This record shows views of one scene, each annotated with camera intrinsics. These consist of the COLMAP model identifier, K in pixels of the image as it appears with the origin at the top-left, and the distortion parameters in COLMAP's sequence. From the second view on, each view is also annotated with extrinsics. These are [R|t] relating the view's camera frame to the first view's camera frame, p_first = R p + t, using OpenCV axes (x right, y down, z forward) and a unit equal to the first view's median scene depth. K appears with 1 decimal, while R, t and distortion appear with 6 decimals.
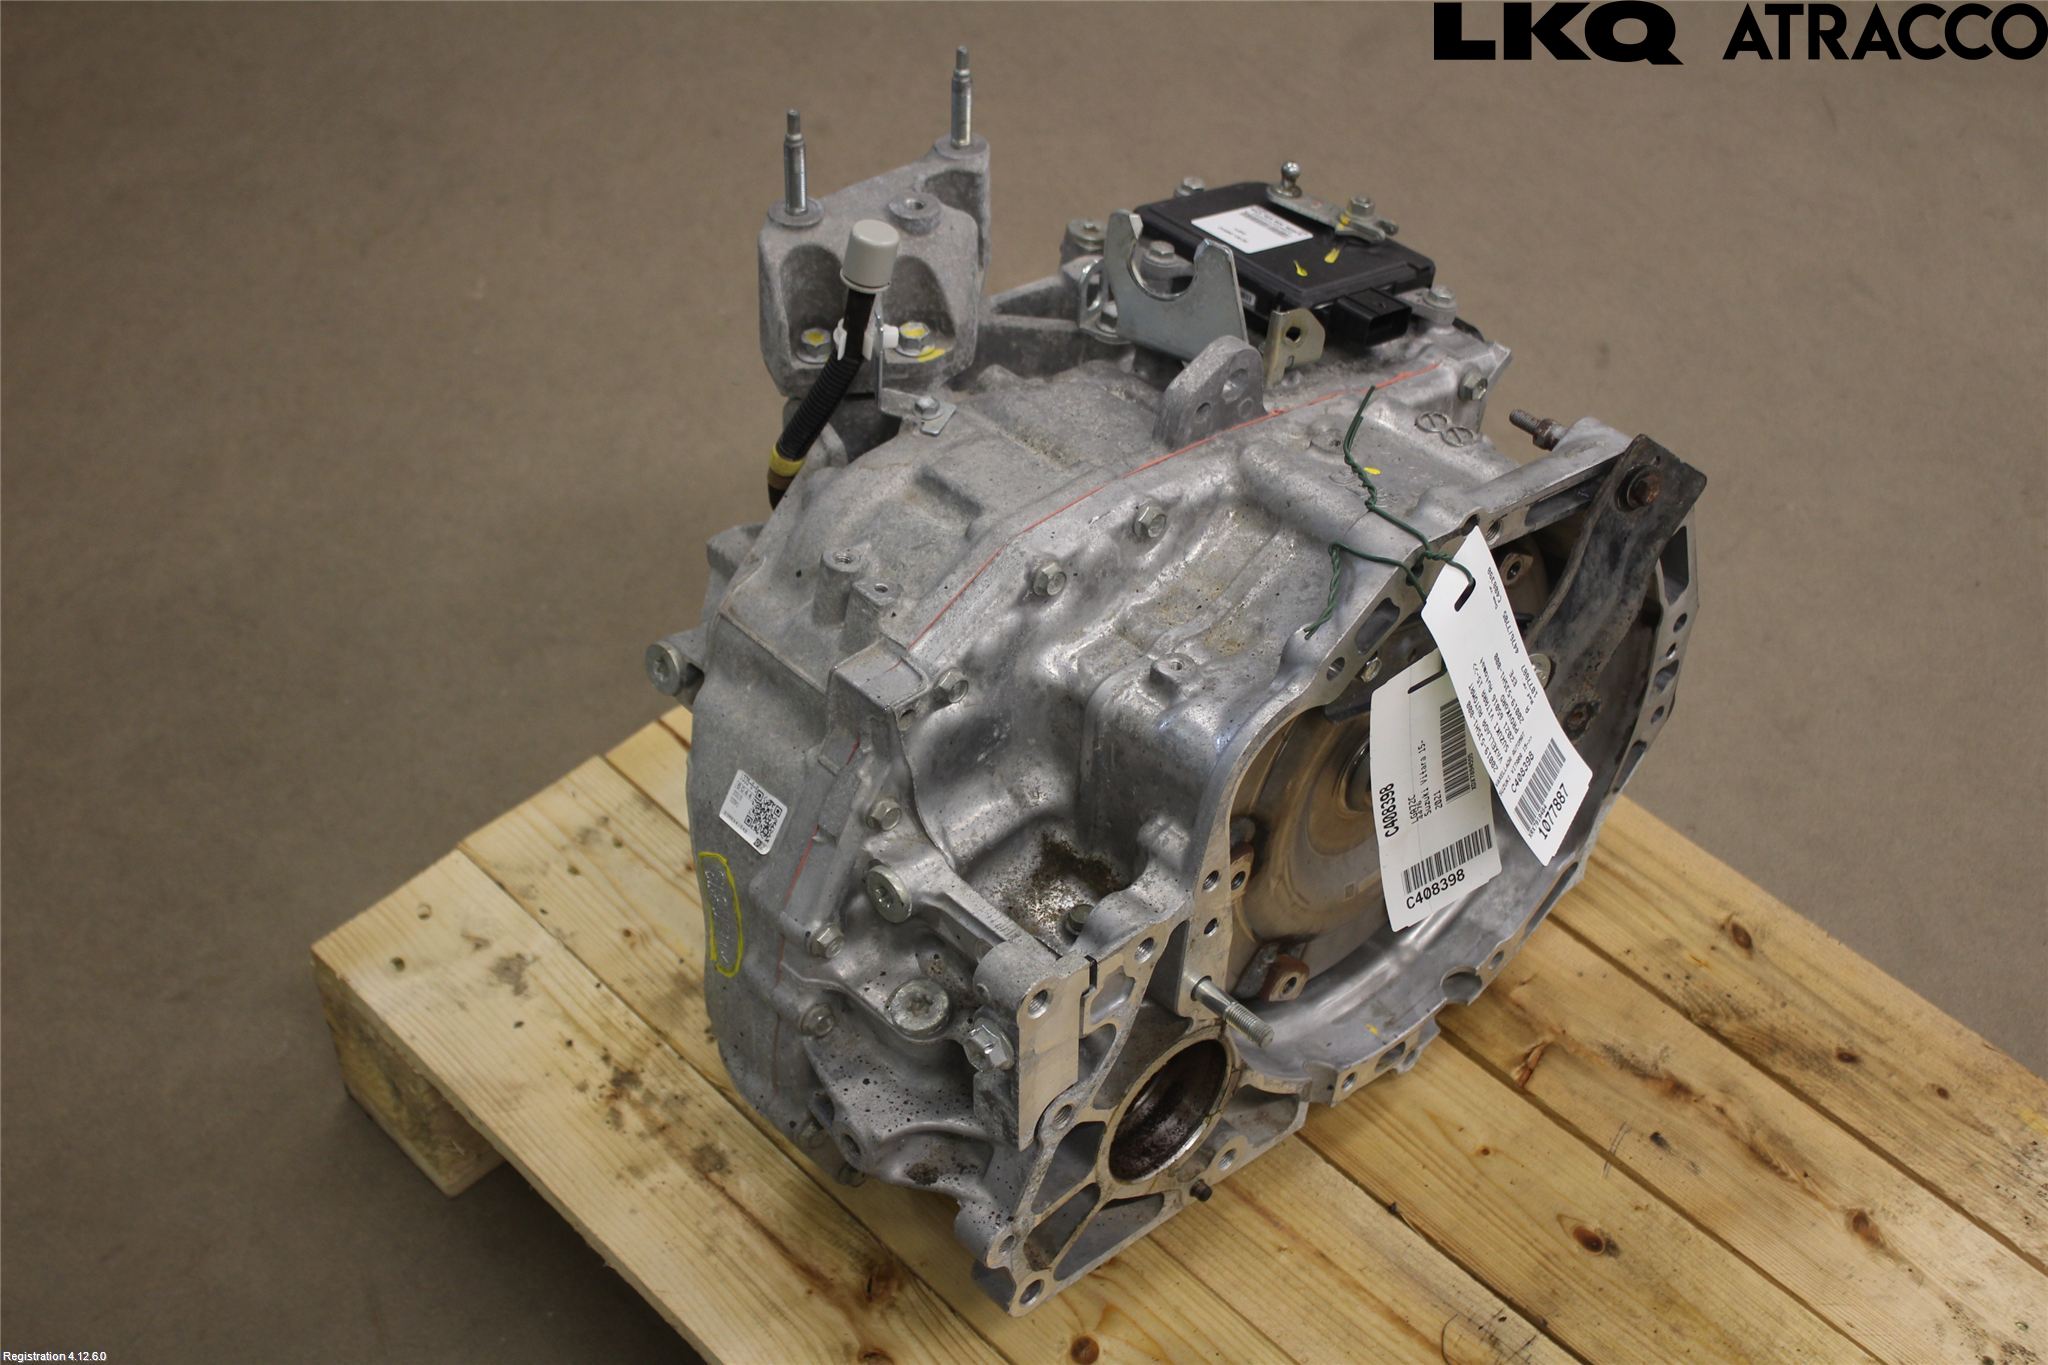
lens RADIAL K [[2681.7, 0, 1024.0], [0, 2681.7, 682.5], [0, 0, 1]] dist [-0.014947, -0.025732]
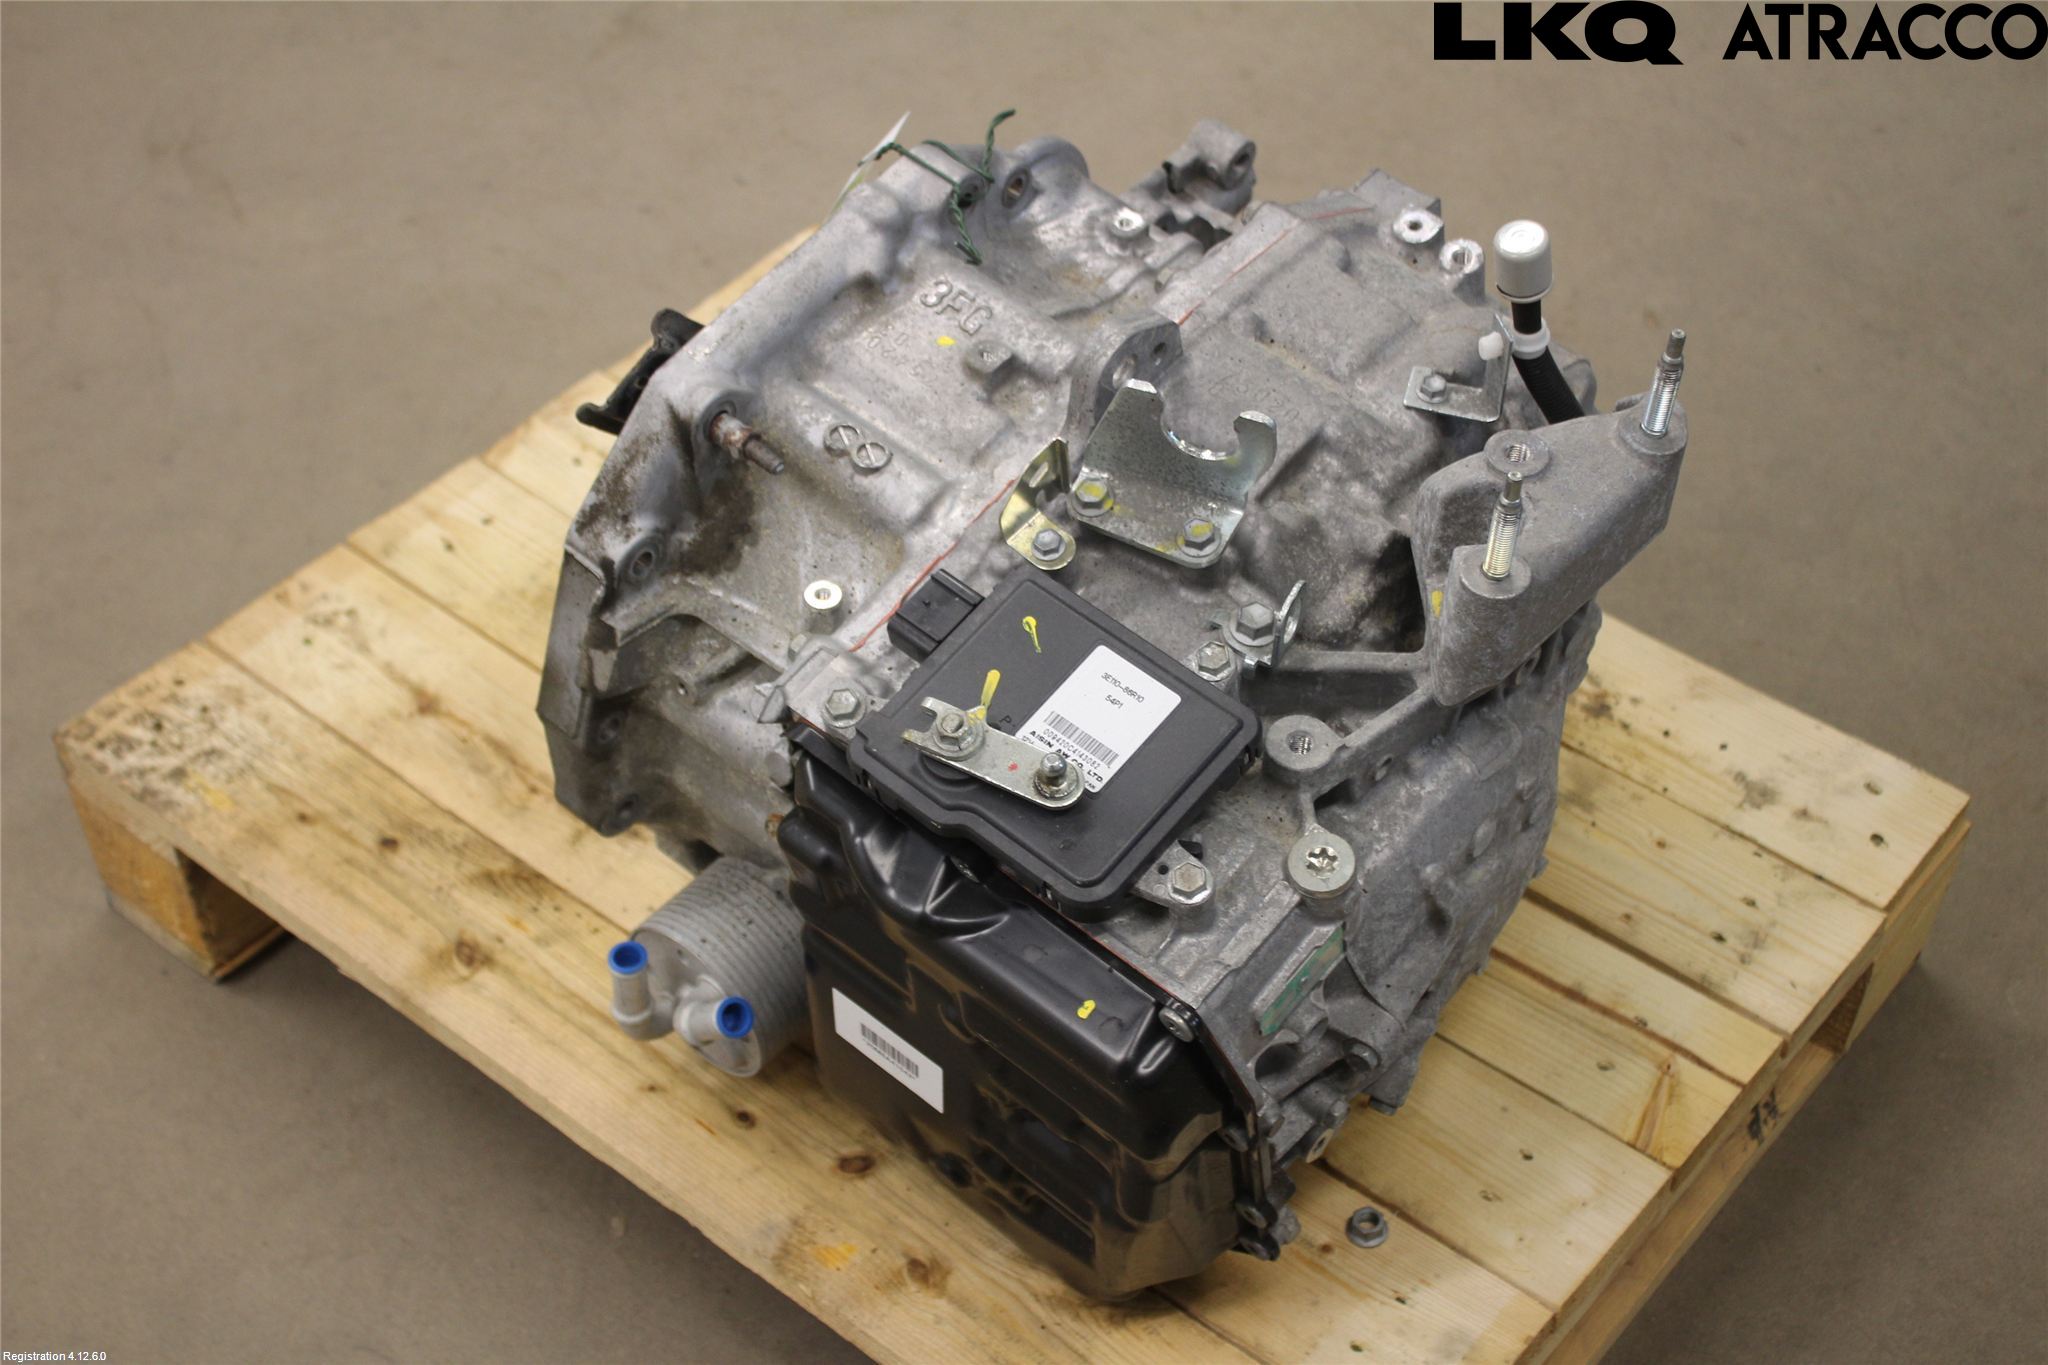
lens RADIAL K [[2892.8, 0, 1024.0], [0, 2892.8, 682.5], [0, 0, 1]] dist [-0.003863, 0.003064]
pose [[-0.994145, 0.062646, -0.088038, 0.179939], [-0.089118, -0.014647, 0.995913, -1.001223], [0.061101, 0.997928, 0.020144, 1.006851]]
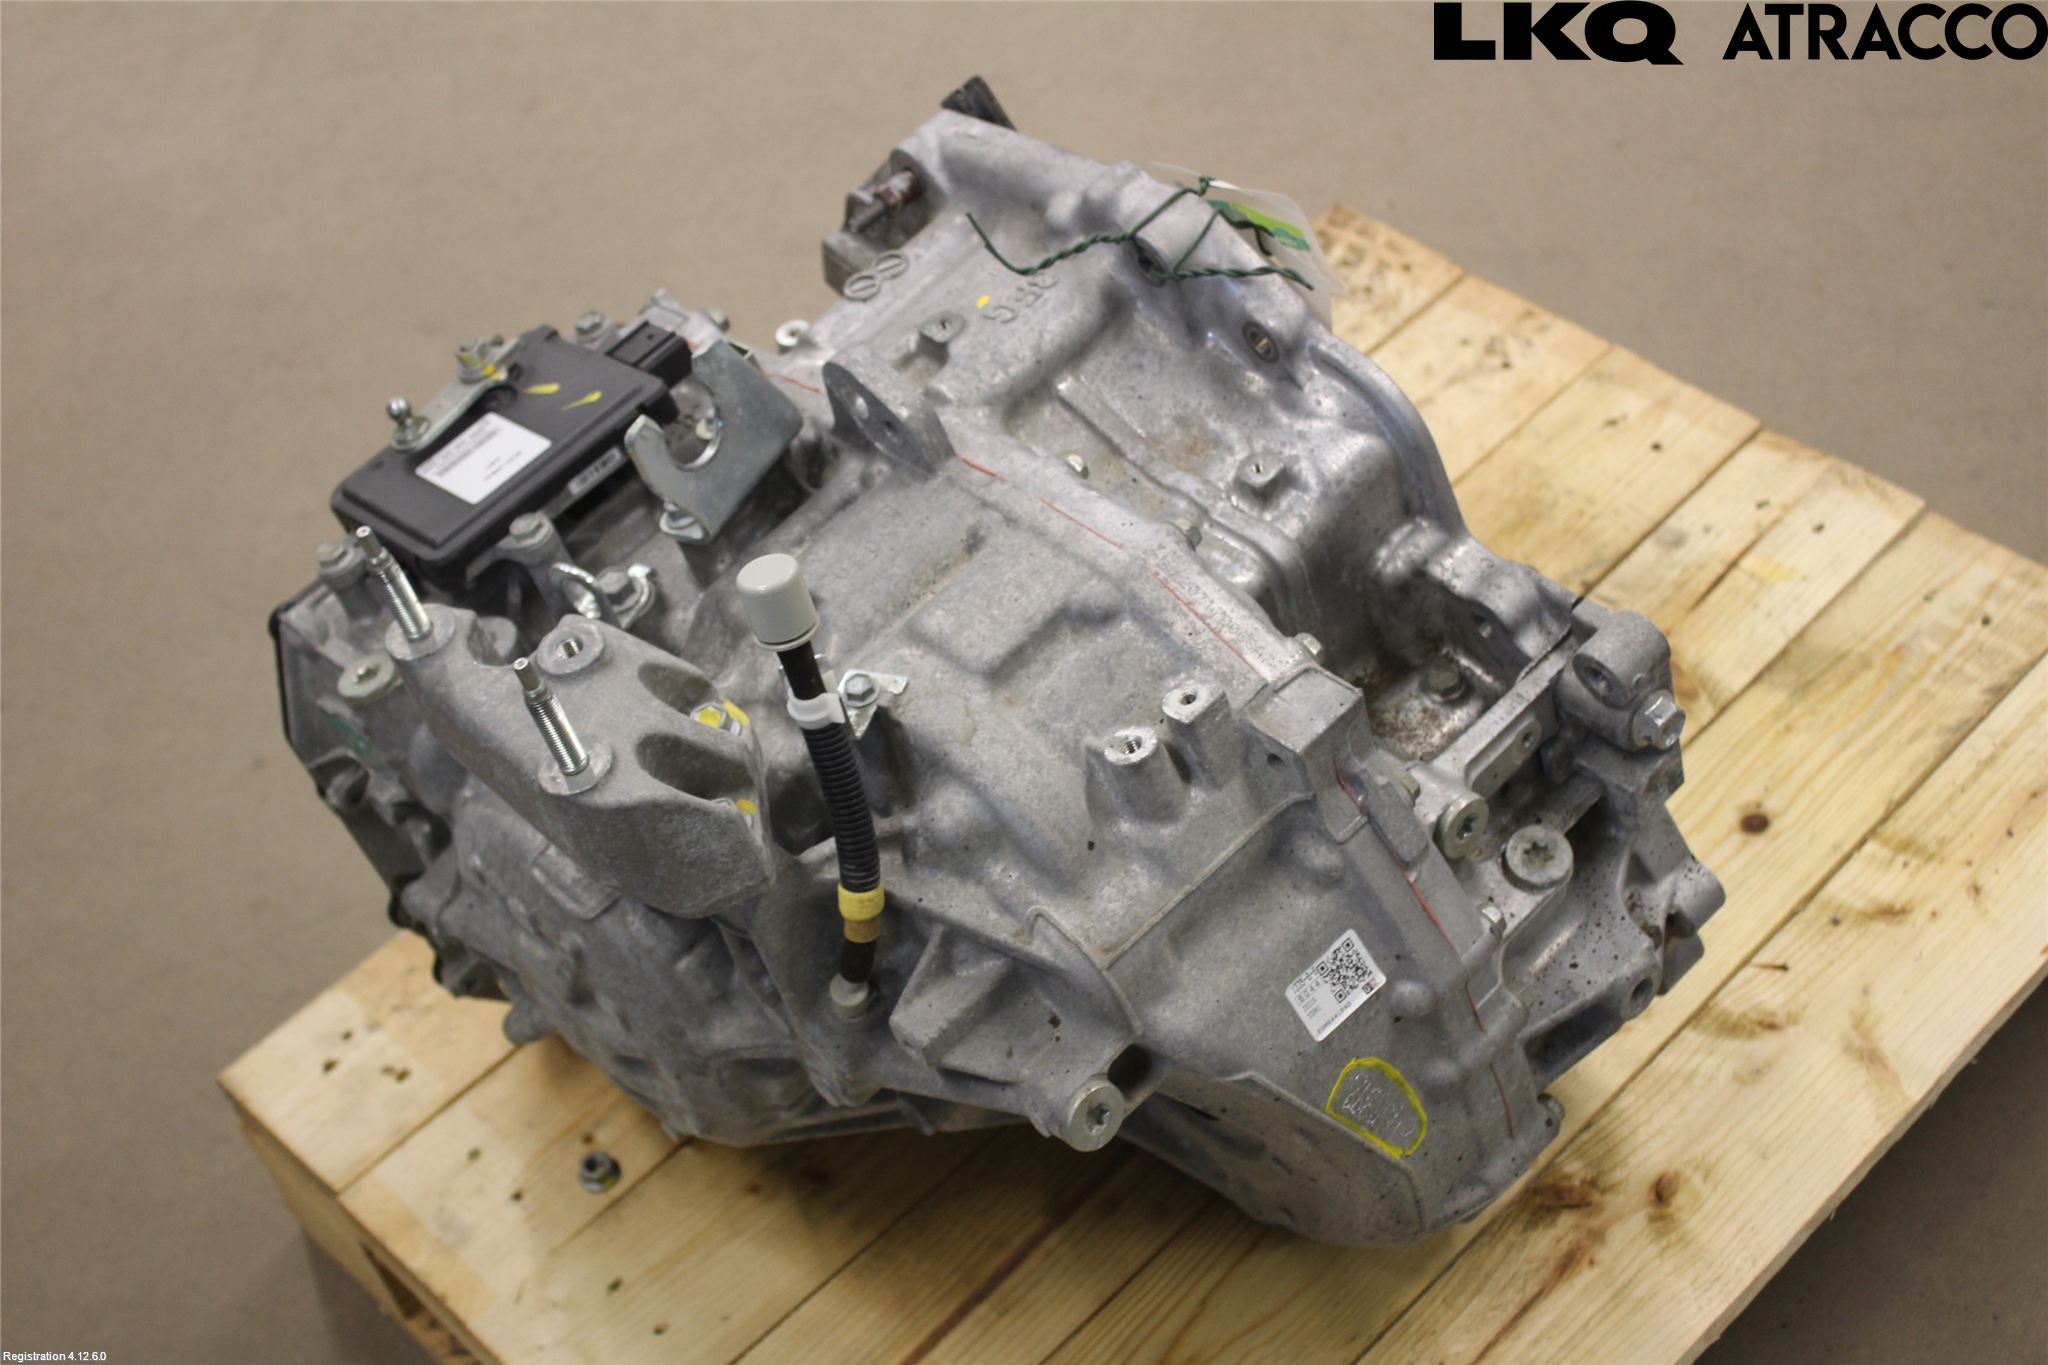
lens RADIAL K [[3024.3, 0, 1024.0], [0, 3024.3, 682.5], [0, 0, 1]] dist [-0.001763, -0.013257]
pose [[-0.012363, -0.751920, 0.659138, -0.581233], [0.802113, 0.386137, 0.455536, -0.439994], [-0.597045, 0.534335, 0.598351, 0.416176]]
